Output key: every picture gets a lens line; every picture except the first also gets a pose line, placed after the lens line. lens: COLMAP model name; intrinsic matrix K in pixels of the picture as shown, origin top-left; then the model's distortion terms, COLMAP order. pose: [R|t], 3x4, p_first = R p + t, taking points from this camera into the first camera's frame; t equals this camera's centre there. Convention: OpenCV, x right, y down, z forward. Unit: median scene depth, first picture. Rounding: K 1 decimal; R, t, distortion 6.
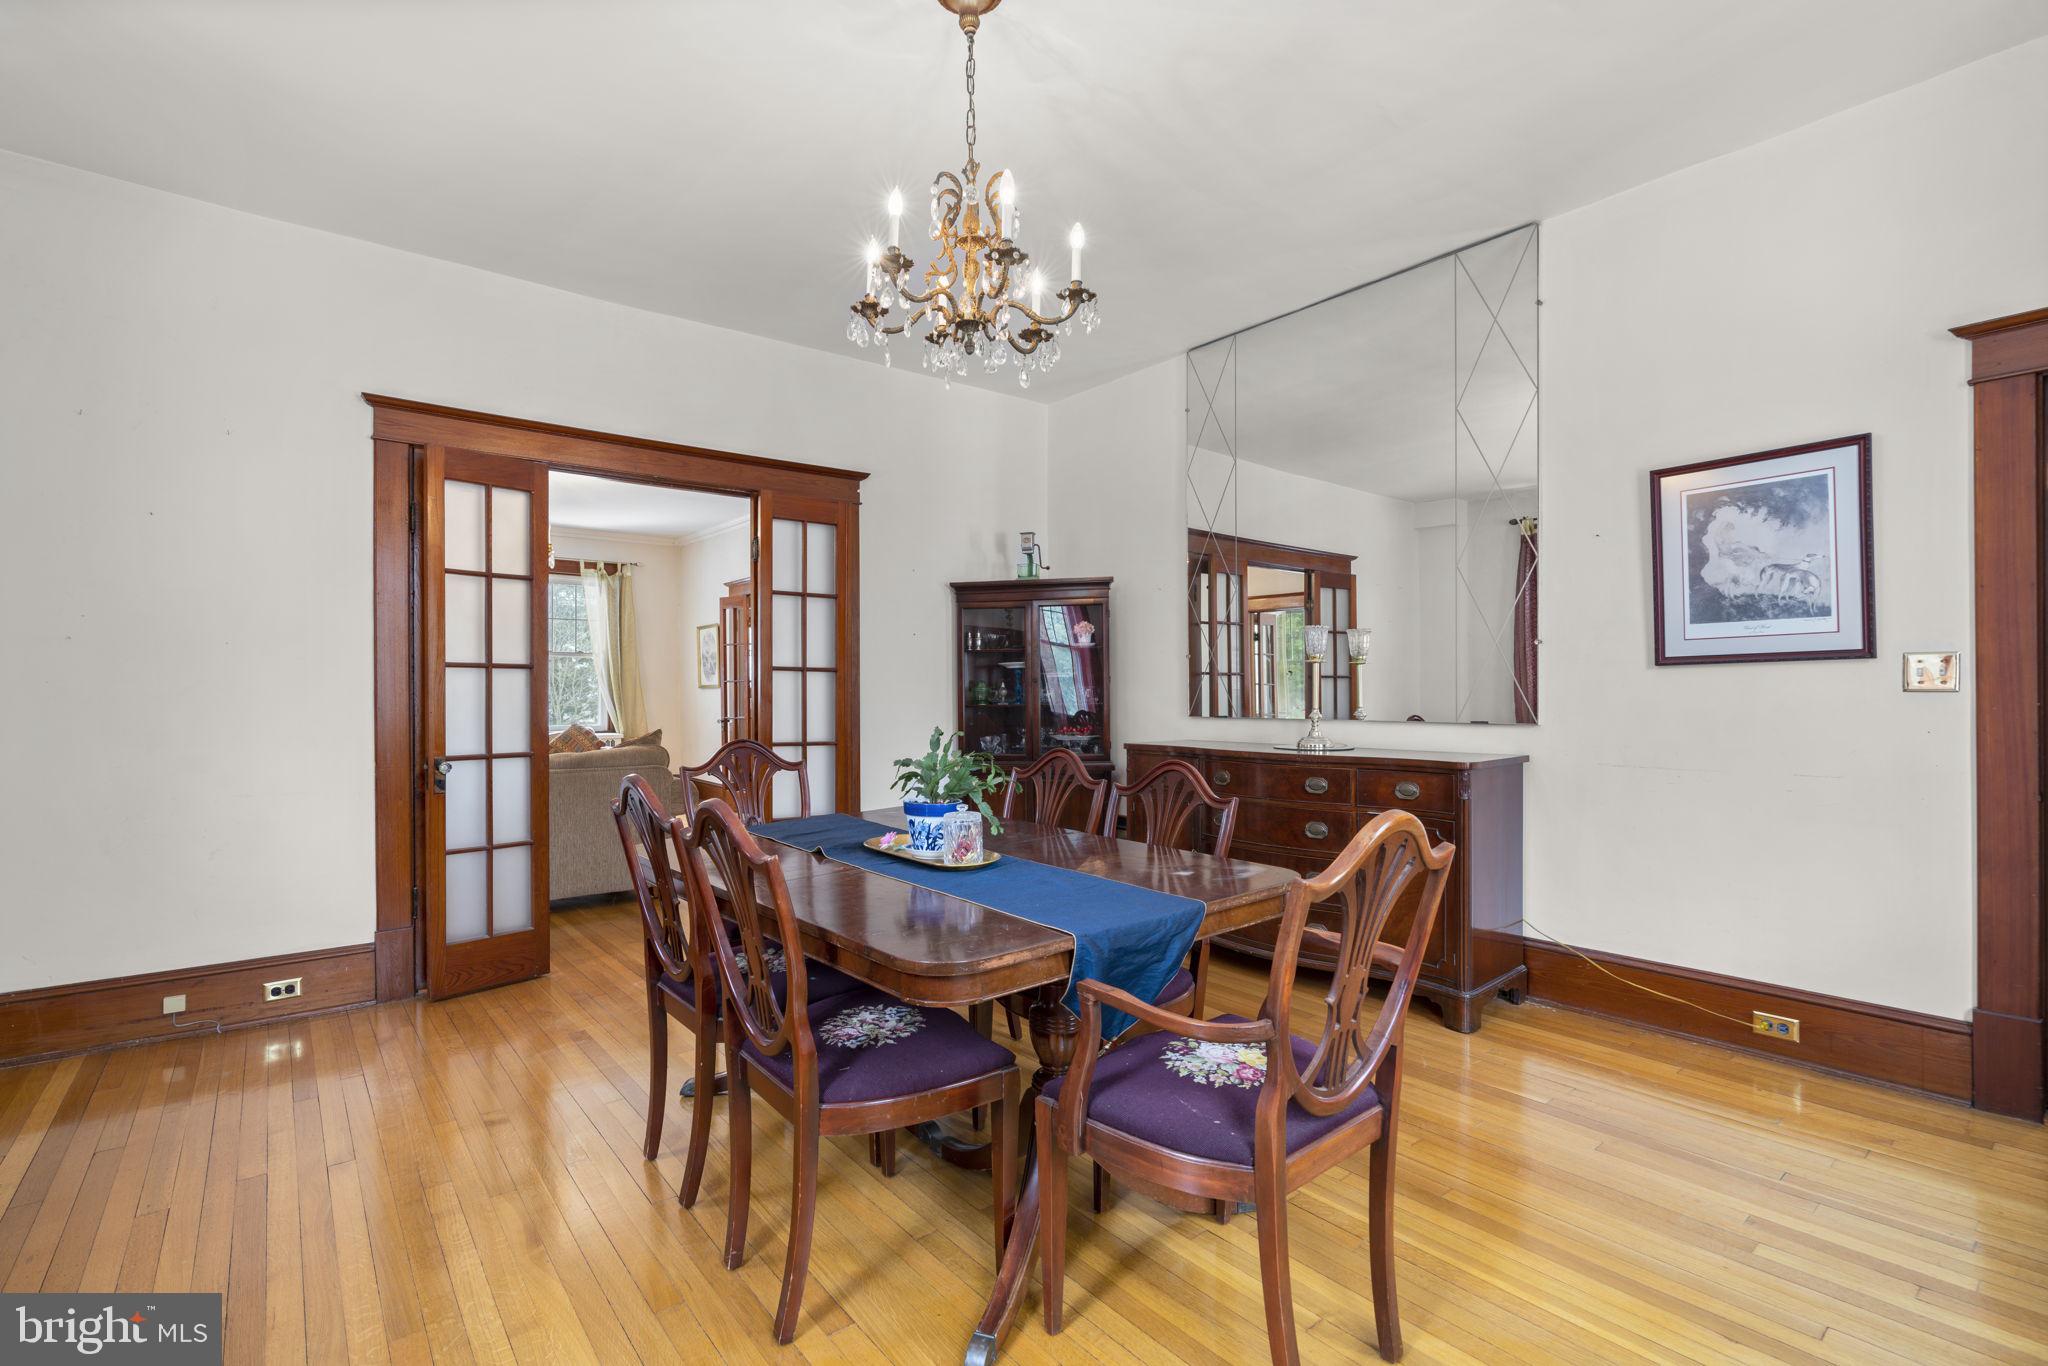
lens RADIAL K [[935.3, 0, 1016.9], [0, 935.3, 691.8], [0, 0, 1]] dist [0.000498, 0.000639]
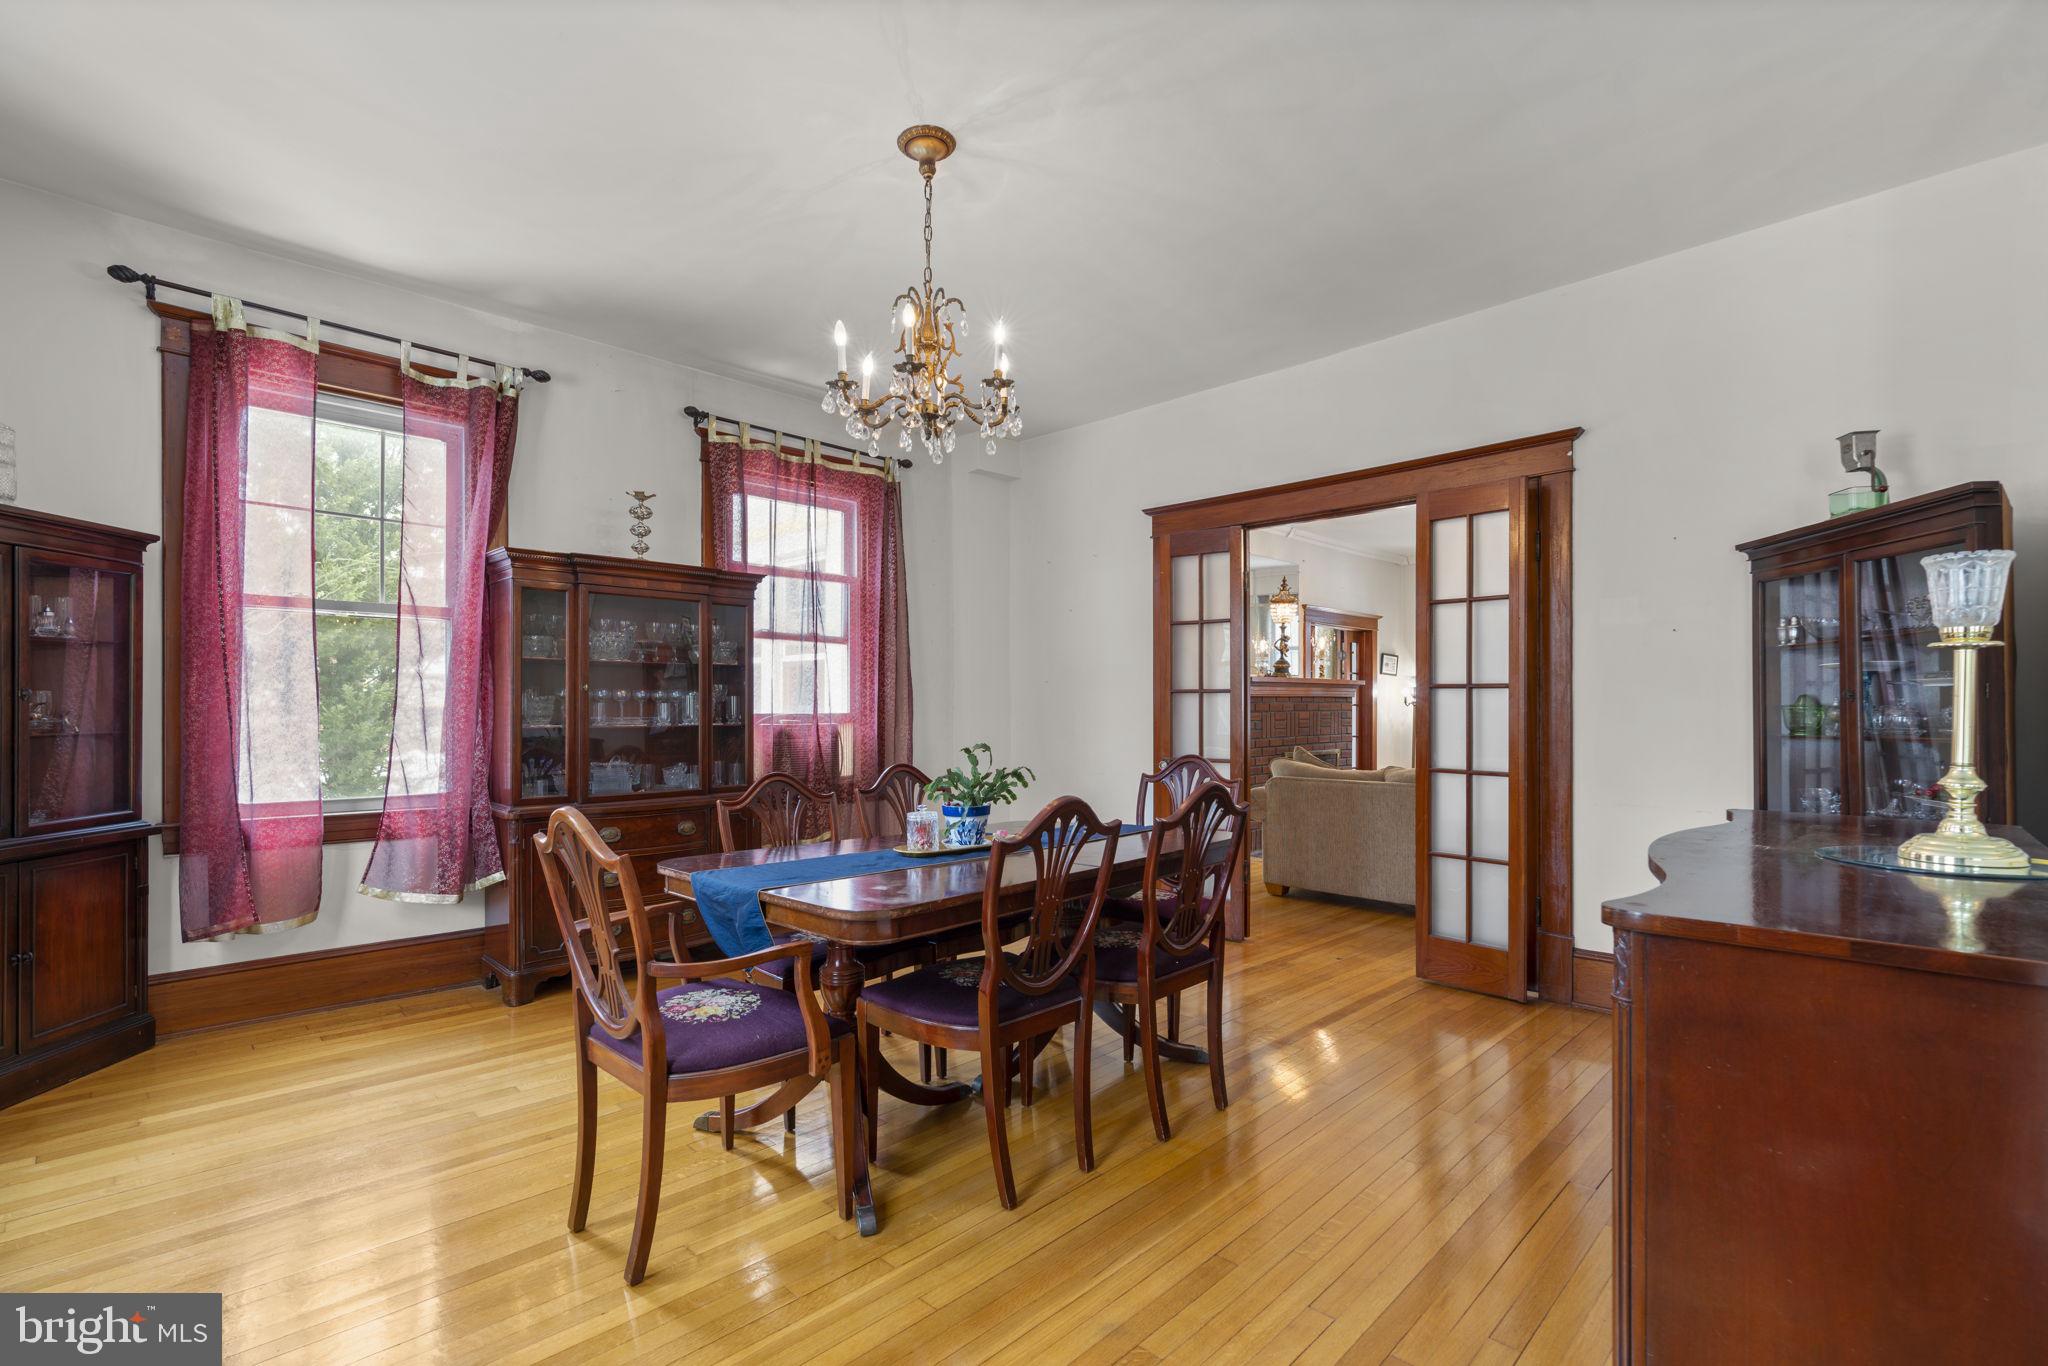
lens RADIAL K [[935.3, 0, 1016.9], [0, 935.3, 691.8], [0, 0, 1]] dist [0.000498, 0.000639]
pose [[0.123642, -0.019293, -0.992139, 0.597161], [0.000637, 0.999812, -0.019363, -0.001137], [0.992327, 0.001762, 0.123631, 0.488135]]
